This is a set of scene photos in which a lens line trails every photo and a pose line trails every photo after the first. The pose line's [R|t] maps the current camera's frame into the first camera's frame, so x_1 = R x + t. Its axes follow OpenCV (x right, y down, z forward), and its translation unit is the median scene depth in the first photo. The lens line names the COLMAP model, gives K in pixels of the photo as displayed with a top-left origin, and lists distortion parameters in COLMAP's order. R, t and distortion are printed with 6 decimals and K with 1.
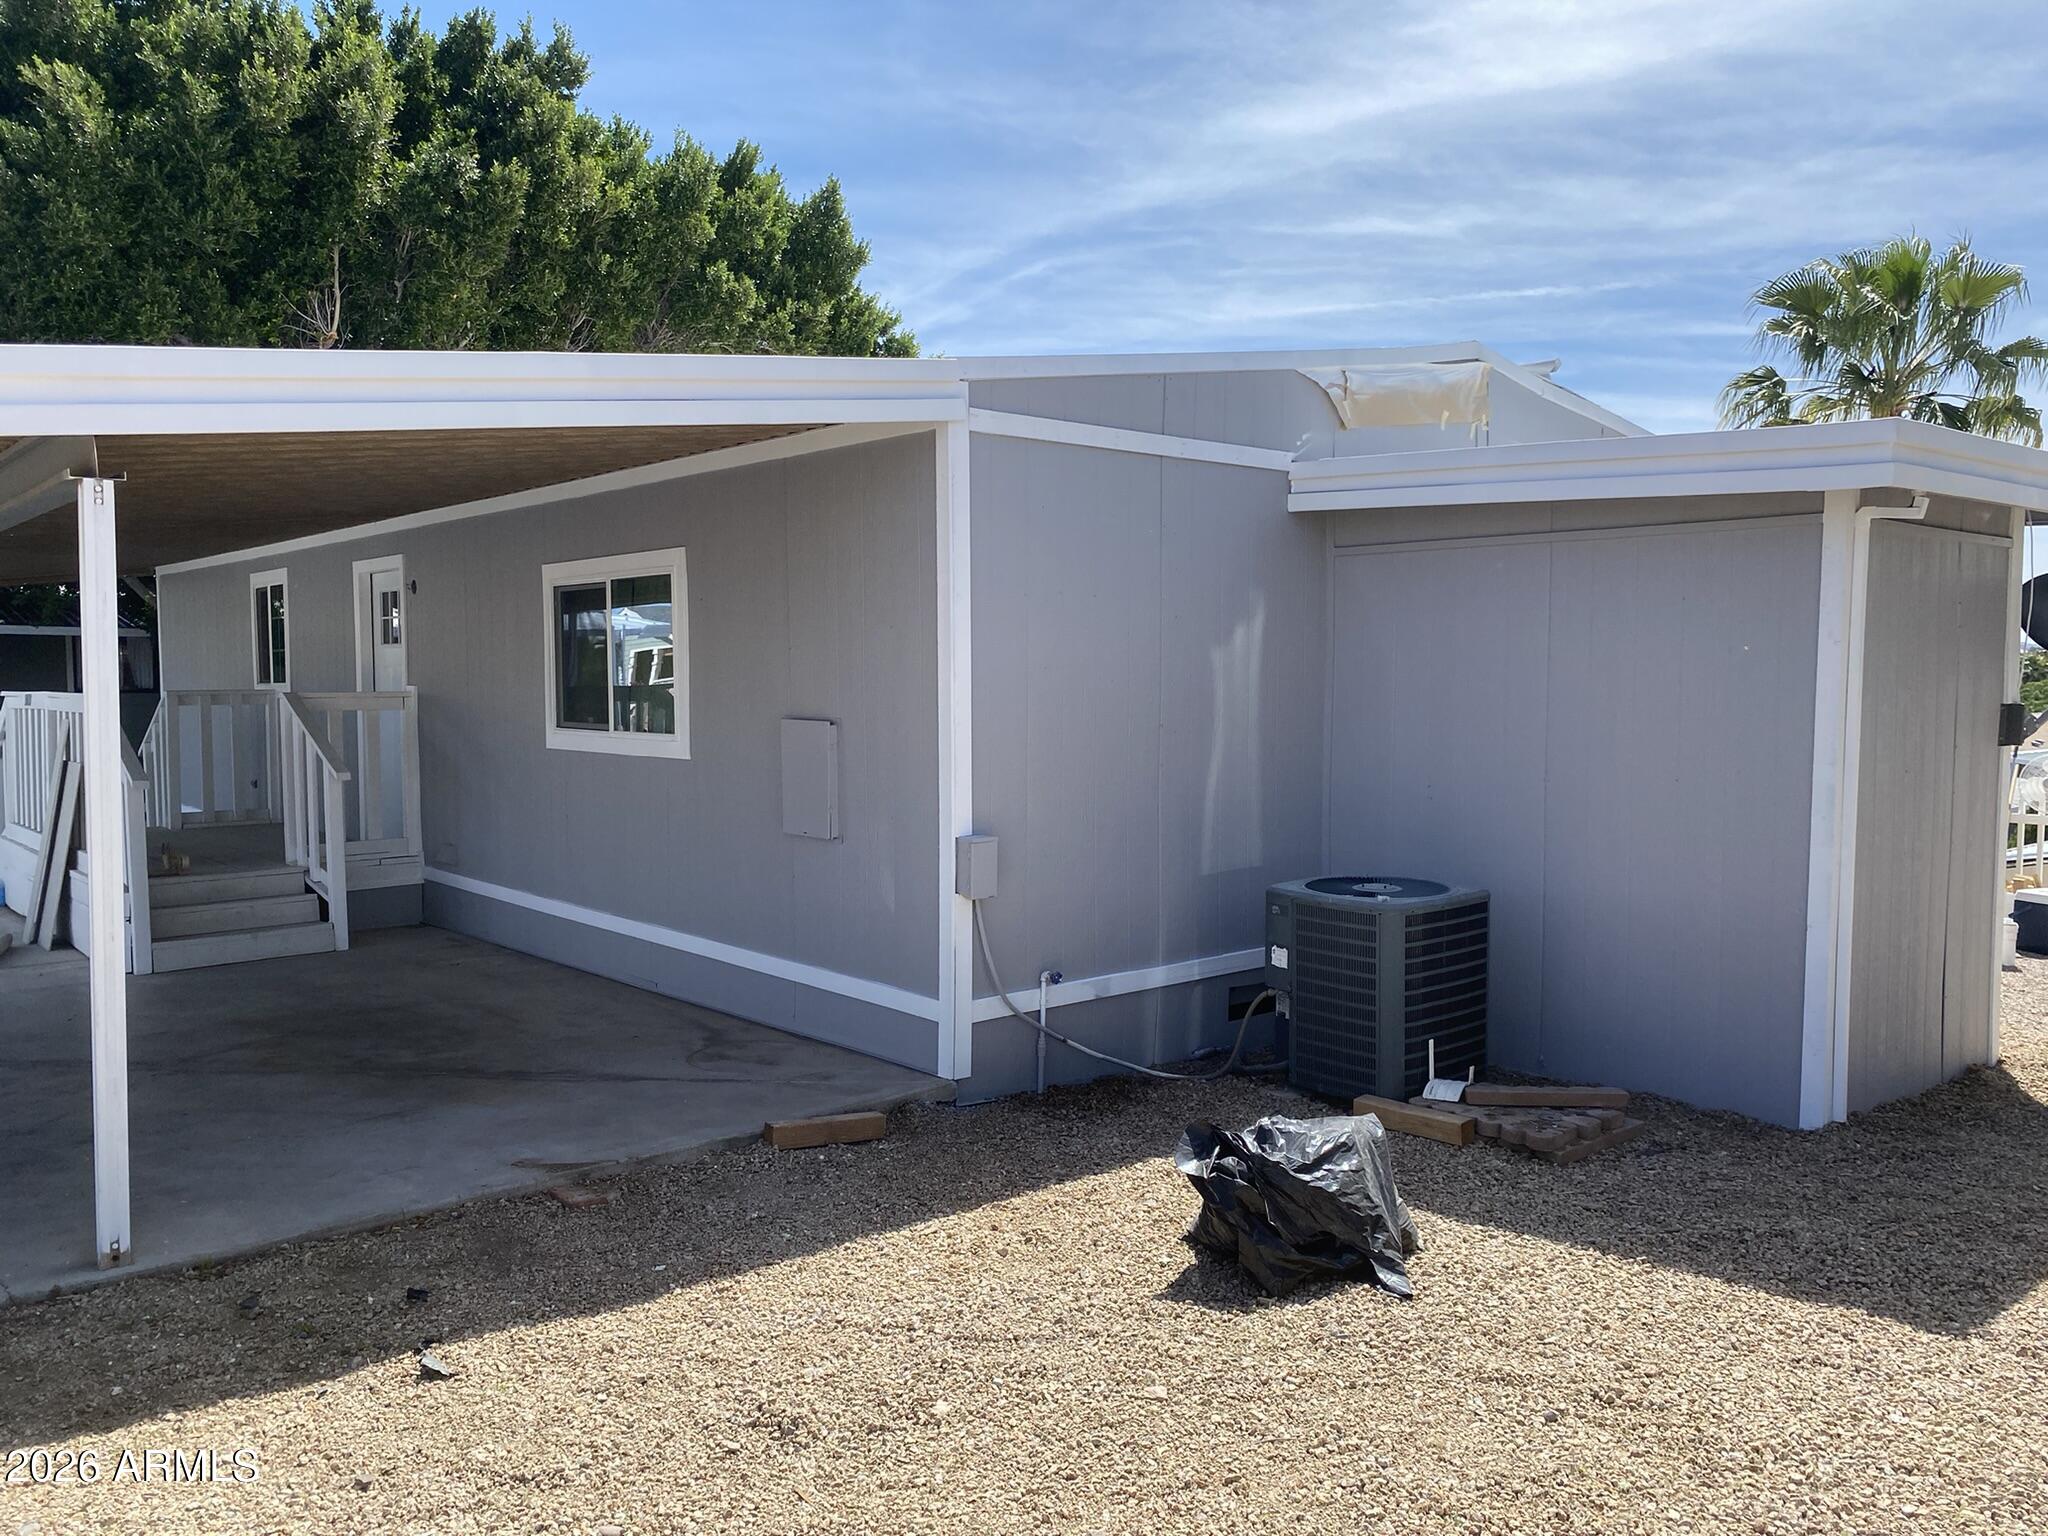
lens RADIAL K [[1583.5, 0, 1020.3], [0, 1583.5, 805.6], [0, 0, 1]] dist [0.002447, 0.000196]
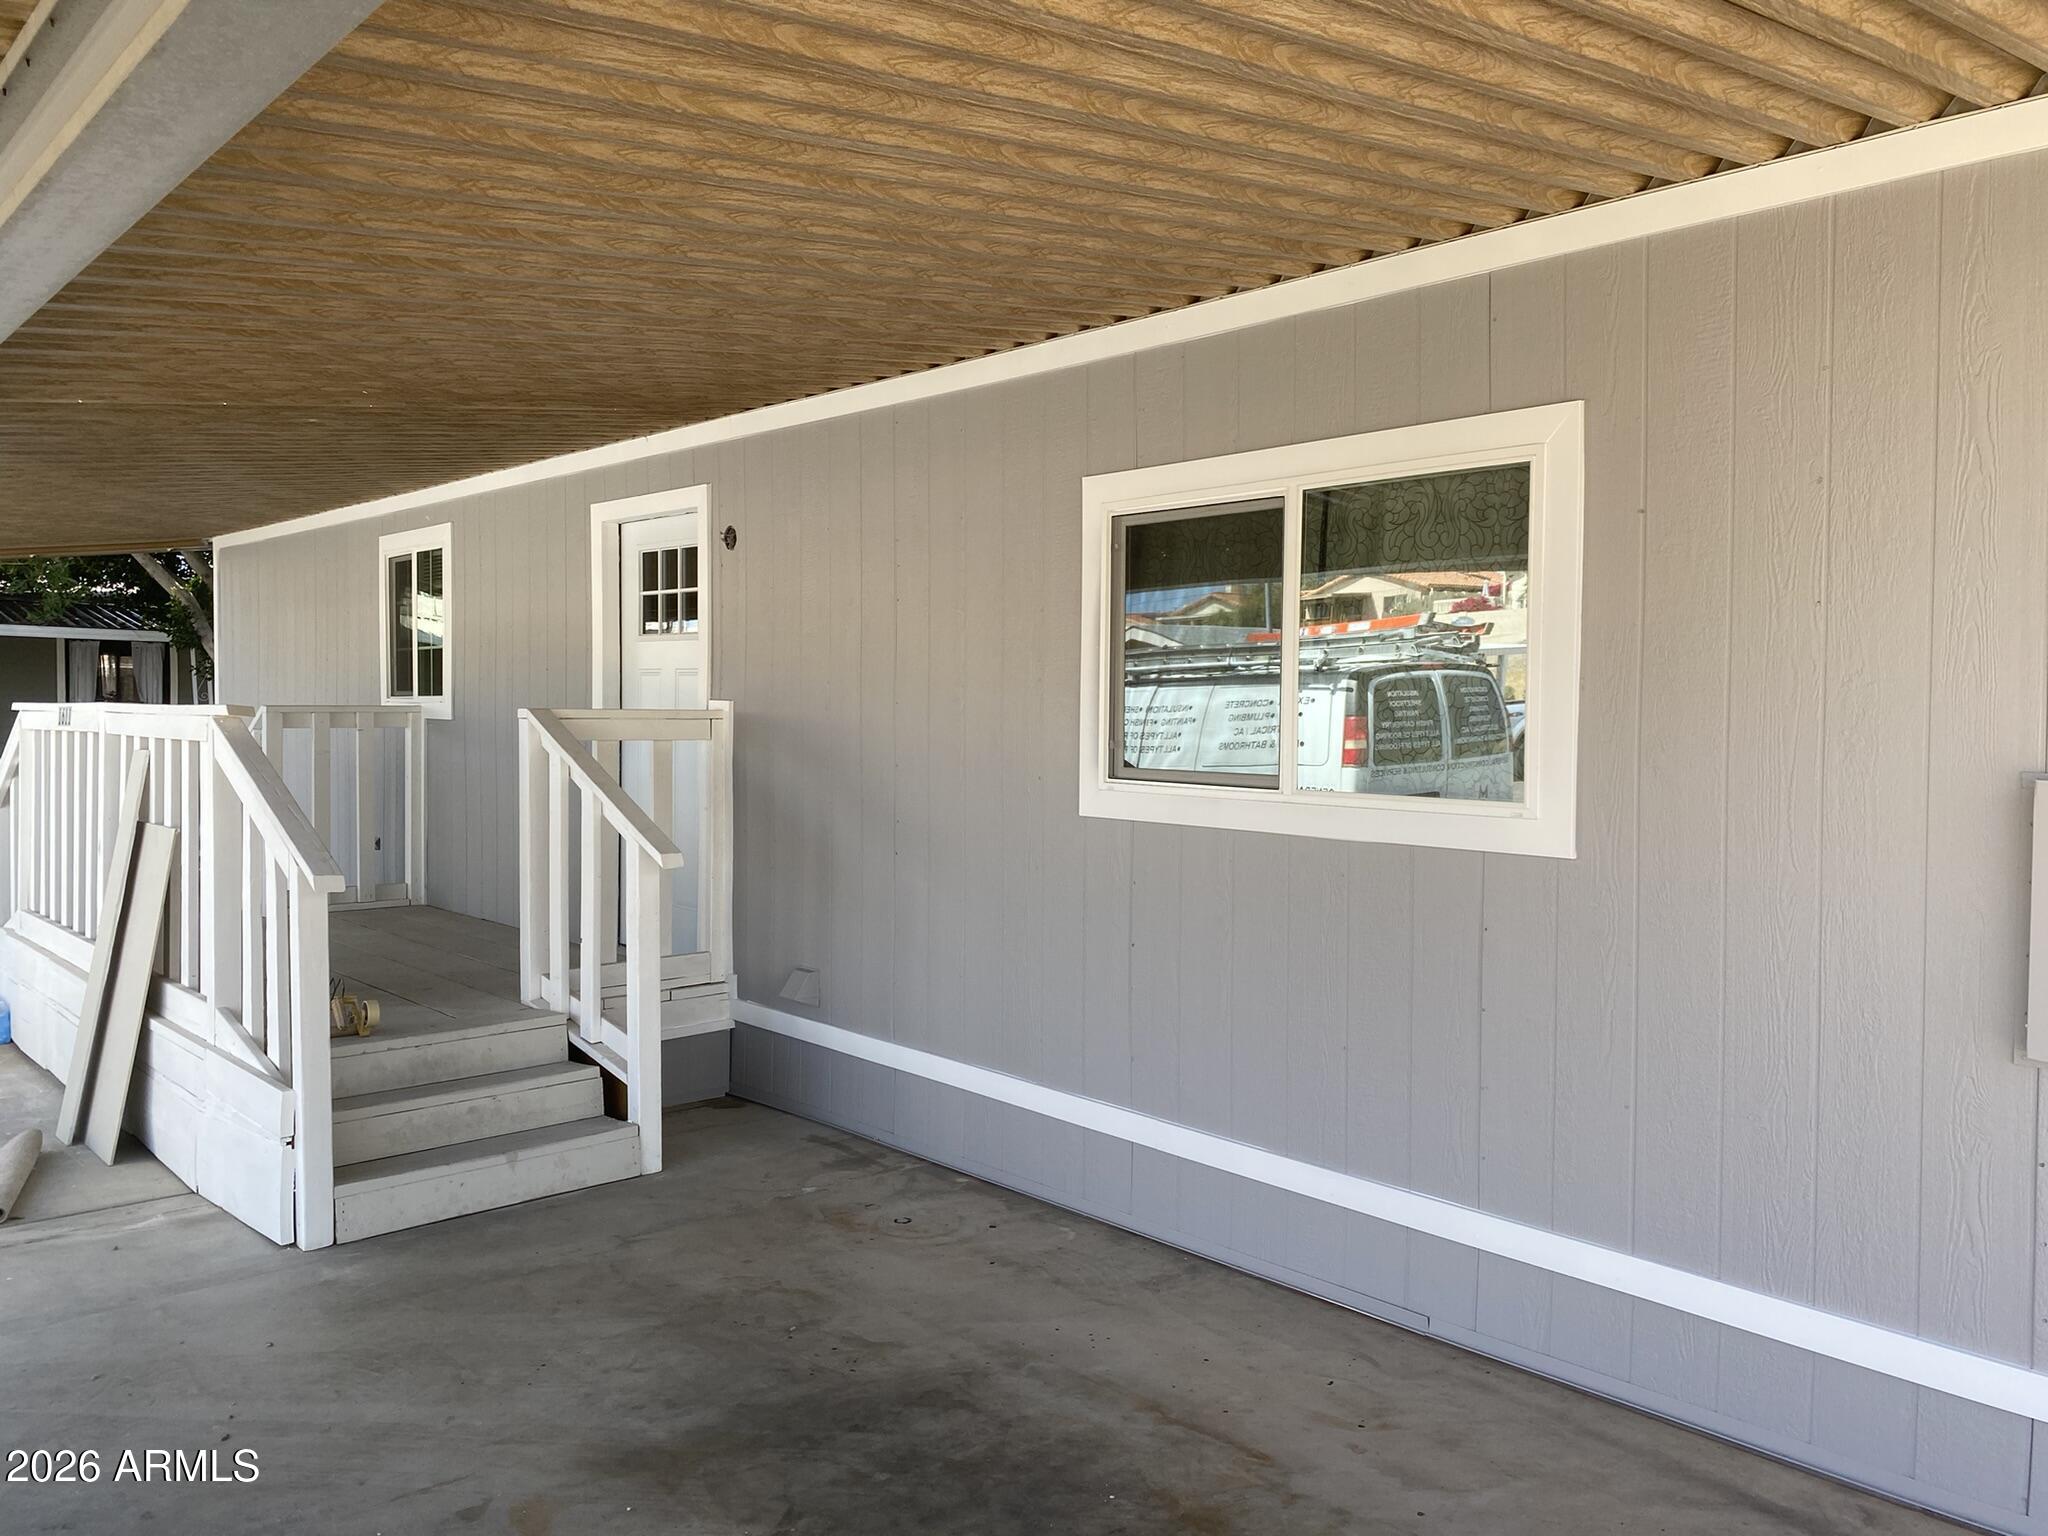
lens RADIAL K [[1544.3, 0, 1024.0], [0, 1544.3, 768.0], [0, 0, 1]] dist [0.054010, -0.096875]
pose [[0.999694, 0.010886, 0.022205, -0.295612], [-0.009931, 0.999041, -0.042634, -0.027030], [-0.022648, 0.042400, 0.998844, 0.427346]]
